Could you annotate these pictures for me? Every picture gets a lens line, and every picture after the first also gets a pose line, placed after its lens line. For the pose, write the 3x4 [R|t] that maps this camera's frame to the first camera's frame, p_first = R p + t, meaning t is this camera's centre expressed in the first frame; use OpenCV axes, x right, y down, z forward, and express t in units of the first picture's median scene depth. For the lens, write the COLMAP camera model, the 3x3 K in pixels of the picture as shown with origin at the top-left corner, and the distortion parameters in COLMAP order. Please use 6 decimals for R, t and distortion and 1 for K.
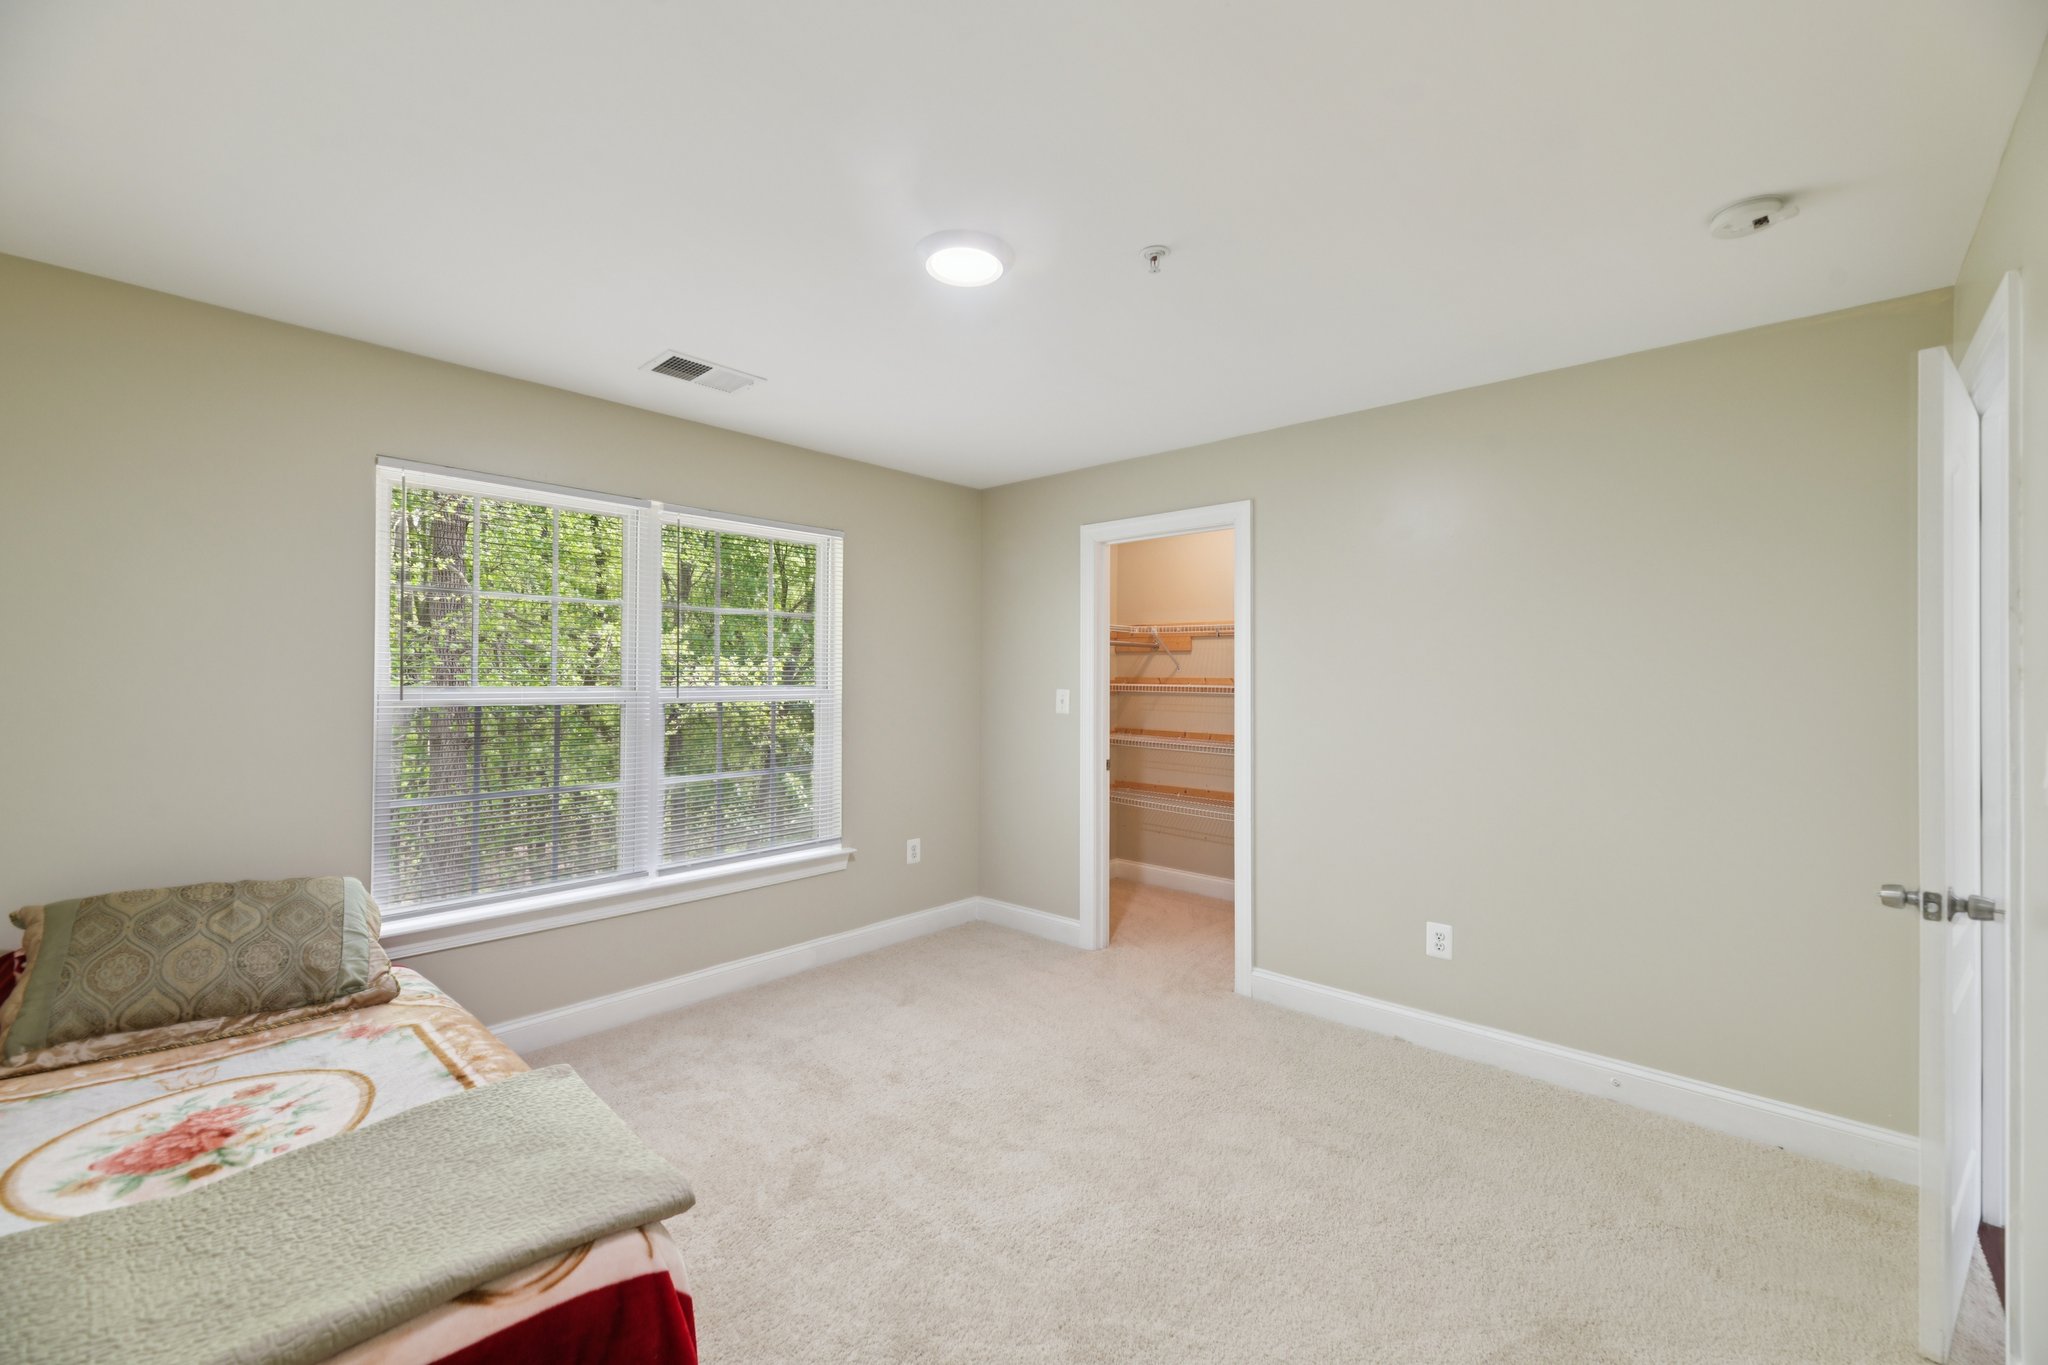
lens RADIAL K [[822.6, 0, 1042.2], [0, 822.6, 684.4], [0, 0, 1]] dist [0.013519, -0.002855]
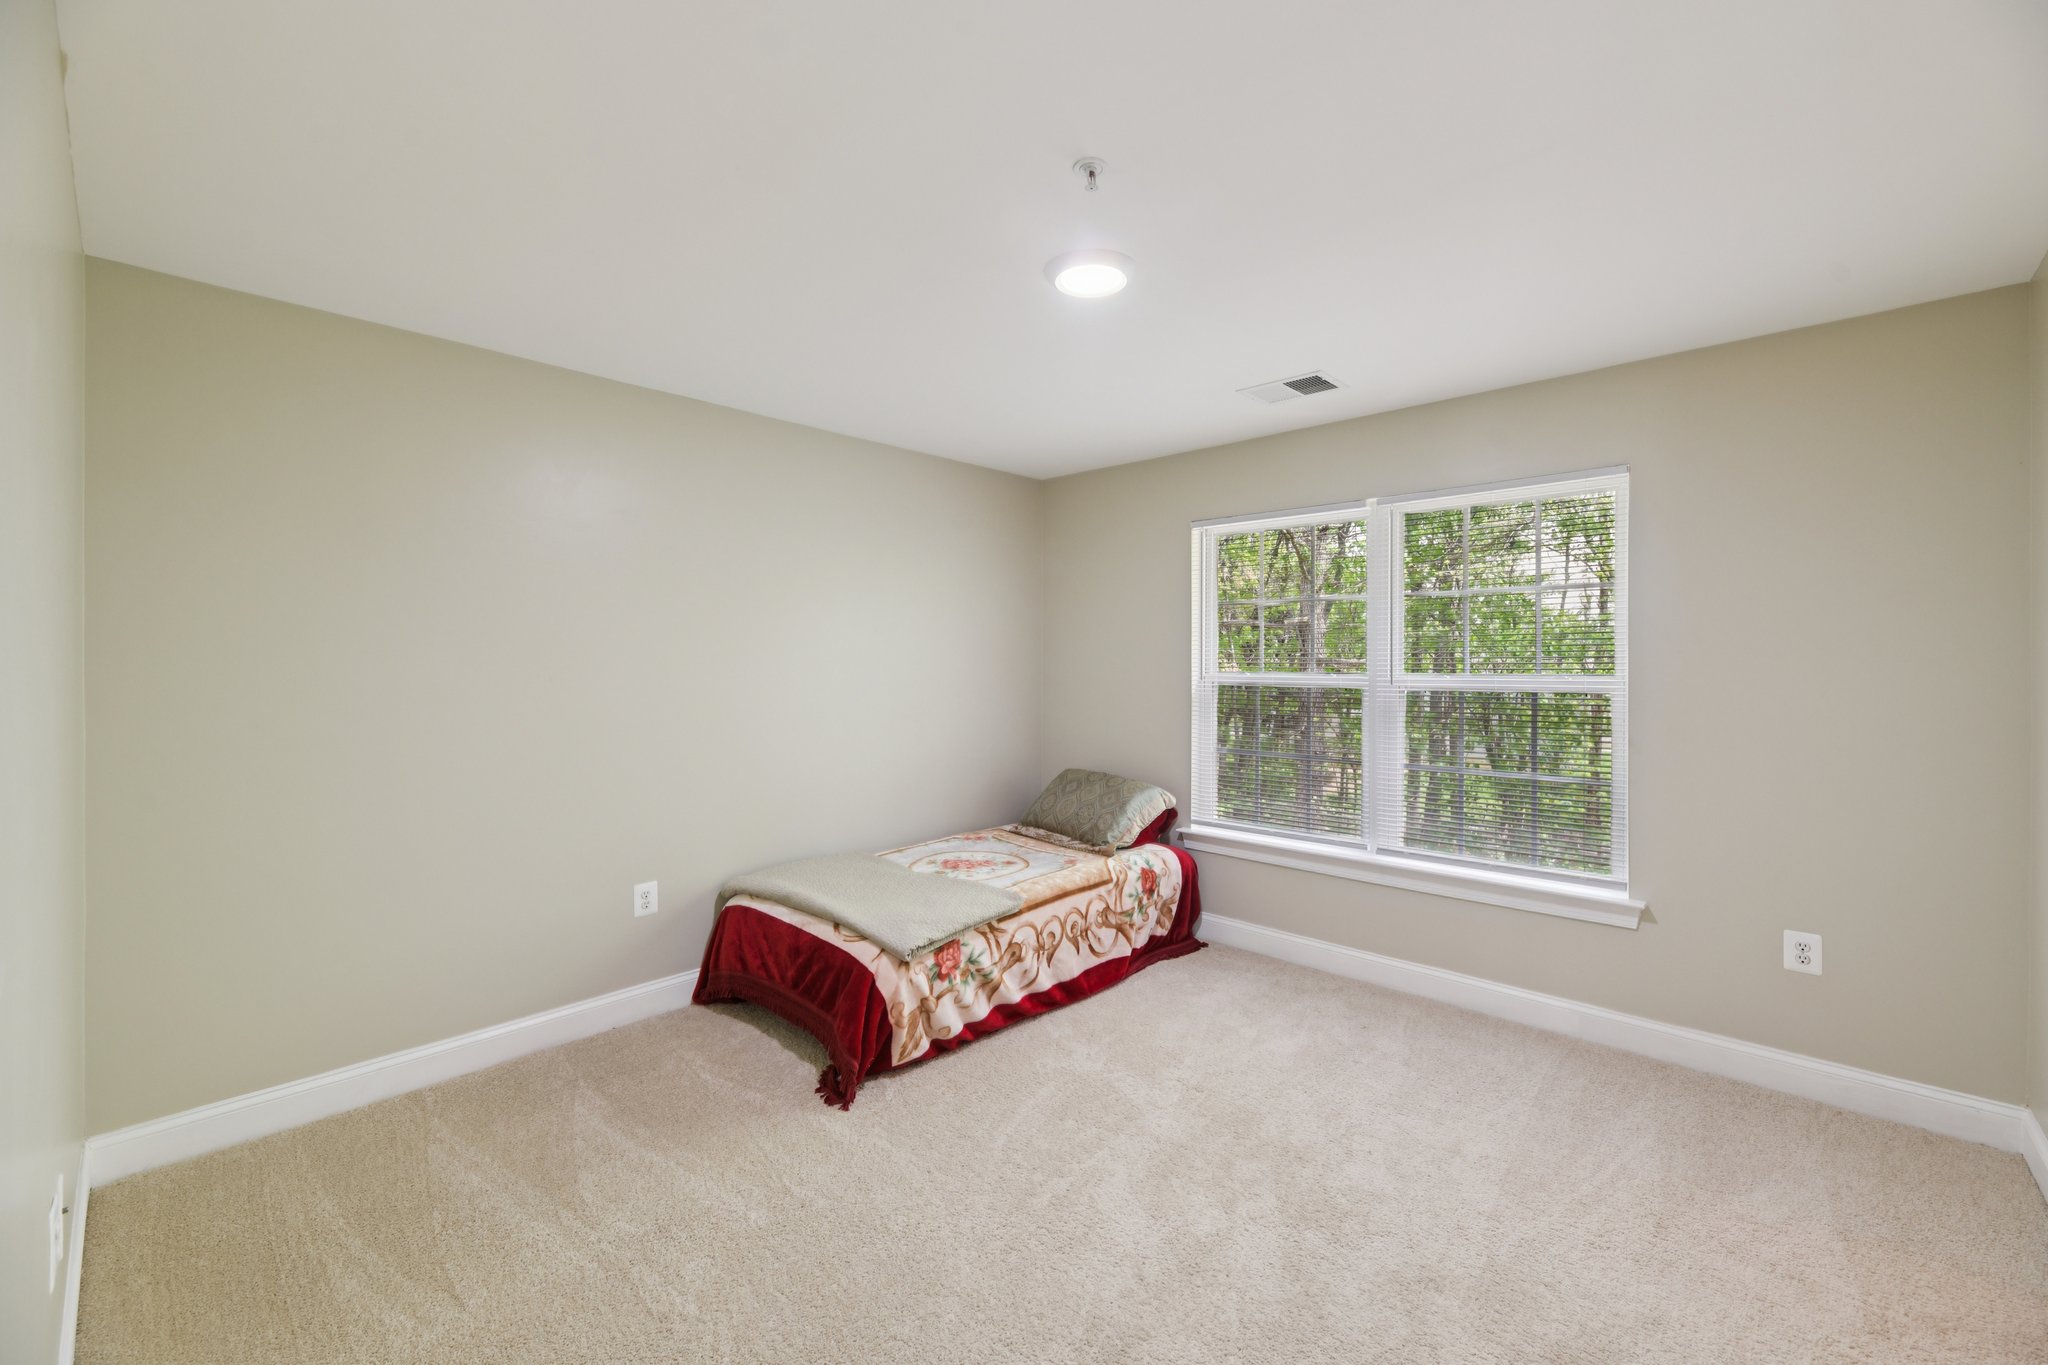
lens RADIAL K [[822.6, 0, 1020.3], [0, 822.6, 662.5], [0, 0, 1]] dist [0.013519, -0.002855]
pose [[-0.020801, -0.006709, -0.999761, 0.606650], [-0.007465, 0.999951, -0.006555, -0.000836], [0.999756, 0.007327, -0.020850, 0.574681]]
